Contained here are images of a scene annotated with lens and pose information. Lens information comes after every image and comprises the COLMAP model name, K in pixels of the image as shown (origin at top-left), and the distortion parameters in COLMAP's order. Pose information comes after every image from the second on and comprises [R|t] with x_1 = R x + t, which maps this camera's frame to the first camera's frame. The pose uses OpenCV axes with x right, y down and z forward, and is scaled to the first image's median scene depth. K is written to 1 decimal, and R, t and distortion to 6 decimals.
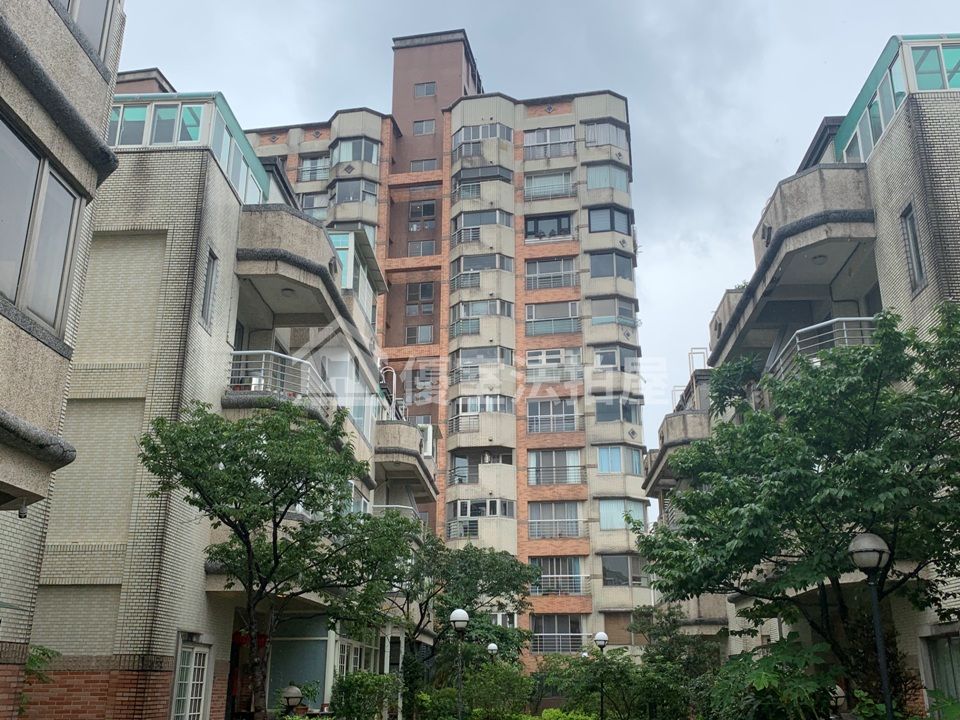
lens RADIAL K [[924.8, 0, 492.4], [0, 924.8, 361.5], [0, 0, 1]] dist [0.124774, -0.290469]
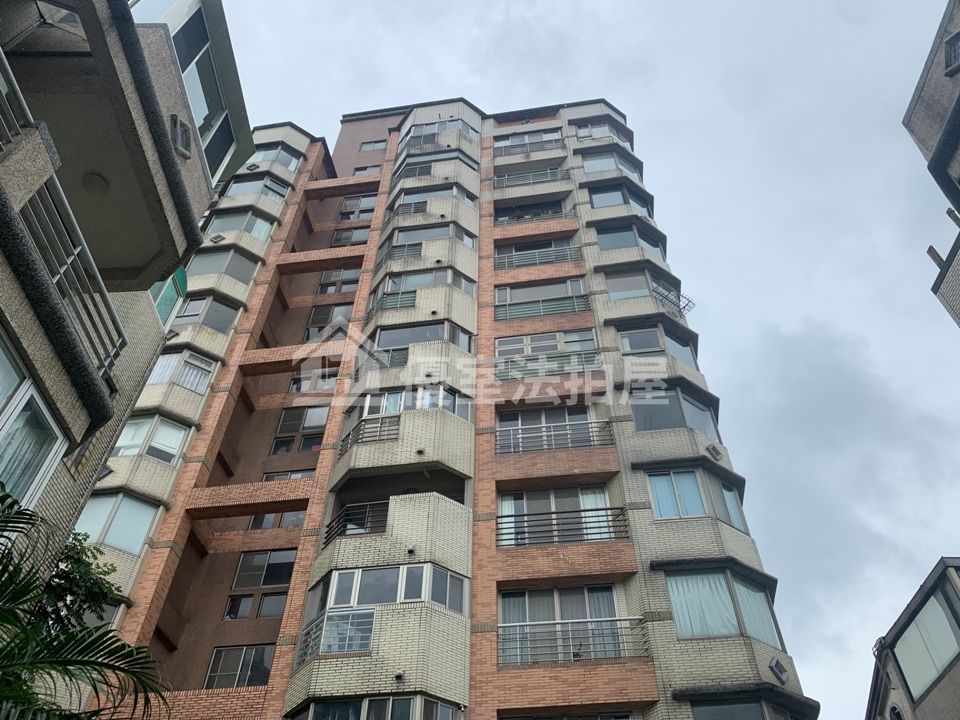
lens RADIAL K [[726.5, 0, 478.2], [0, 726.5, 350.8], [0, 0, 1]] dist [0.131502, -0.331696]
pose [[0.999349, 0.033160, 0.014234, 0.020946], [-0.022225, 0.876344, -0.481173, 0.219355], [-0.028430, 0.480543, 0.876510, 0.643535]]
